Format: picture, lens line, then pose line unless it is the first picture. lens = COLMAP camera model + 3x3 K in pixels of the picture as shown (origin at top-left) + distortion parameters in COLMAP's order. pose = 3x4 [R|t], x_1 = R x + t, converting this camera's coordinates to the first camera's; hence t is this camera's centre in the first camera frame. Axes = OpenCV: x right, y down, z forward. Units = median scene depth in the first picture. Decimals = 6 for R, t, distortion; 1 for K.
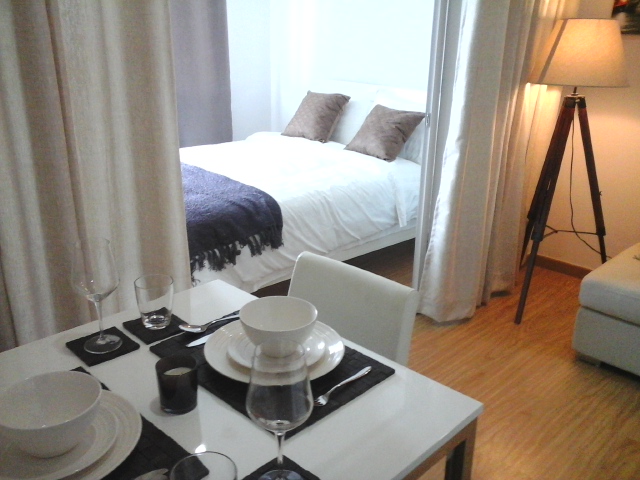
lens RADIAL K [[586.8, 0, 317.6], [0, 586.8, 229.6], [0, 0, 1]] dist [0.000475, 0.003330]
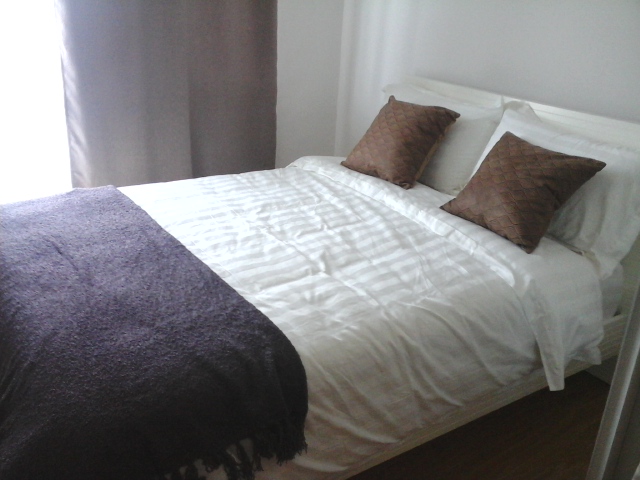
lens RADIAL K [[586.8, 0, 317.6], [0, 586.8, 229.6], [0, 0, 1]] dist [0.000475, 0.003330]
pose [[0.988645, 0.086373, -0.122965, -0.004128], [-0.080820, 0.995501, 0.049463, -0.142890], [0.126684, -0.038963, 0.991178, 0.432336]]
